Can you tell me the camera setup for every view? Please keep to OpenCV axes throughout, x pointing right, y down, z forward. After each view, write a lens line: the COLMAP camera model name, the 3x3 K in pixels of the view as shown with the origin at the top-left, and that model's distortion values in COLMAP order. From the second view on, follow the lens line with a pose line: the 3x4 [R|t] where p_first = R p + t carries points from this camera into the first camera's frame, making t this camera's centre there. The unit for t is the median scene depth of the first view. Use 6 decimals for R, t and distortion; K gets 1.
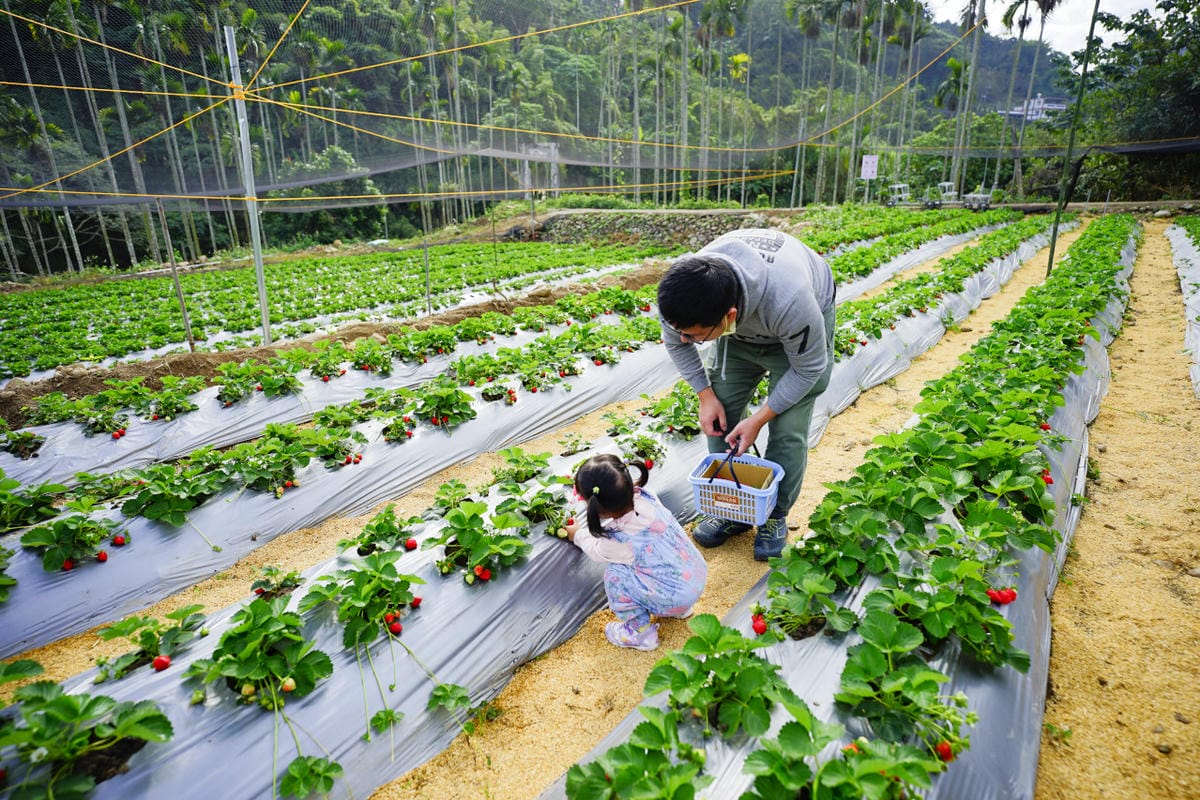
lens RADIAL K [[656.9, 0, 600.0], [0, 656.9, 400.0], [0, 0, 1]] dist [-0.050766, 0.036378]
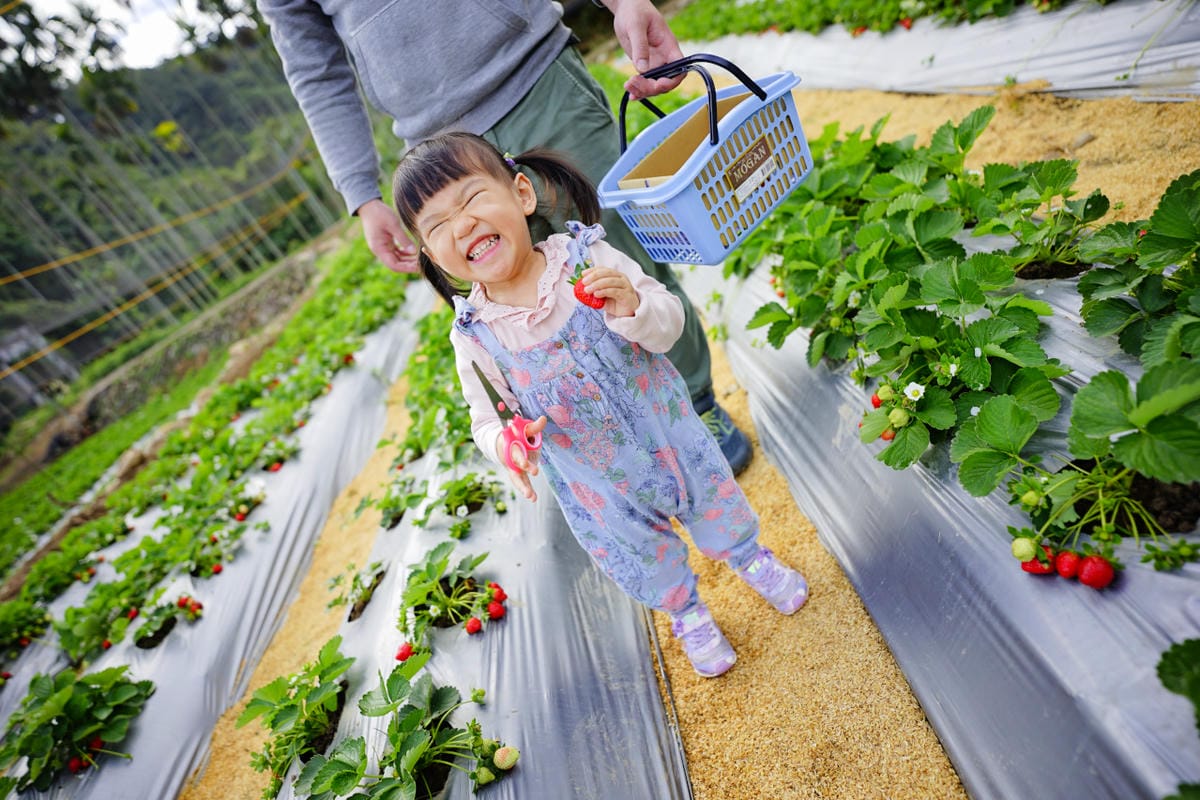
lens RADIAL K [[656.9, 0, 600.0], [0, 656.9, 400.0], [0, 0, 1]] dist [-0.050766, 0.036378]
pose [[0.652148, -0.627066, 0.426019, -0.024228], [0.634099, 0.759191, 0.146792, 0.001415], [-0.415478, 0.174408, 0.892726, 0.264578]]
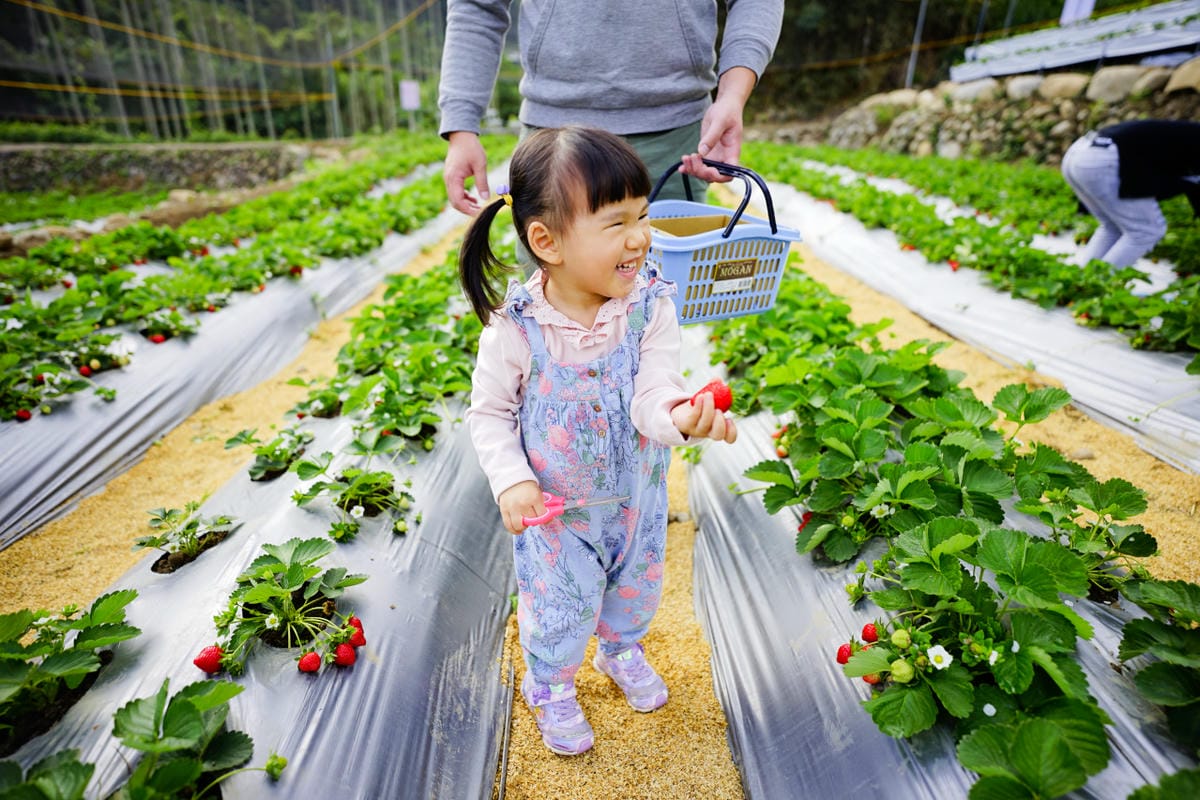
lens RADIAL K [[656.9, 0, 600.0], [0, 656.9, 400.0], [0, 0, 1]] dist [-0.050766, 0.036378]
pose [[0.791881, -0.218918, 0.570087, -0.028111], [0.172084, 0.975699, 0.135643, -0.014855], [-0.585928, -0.009311, 0.810310, 0.316307]]
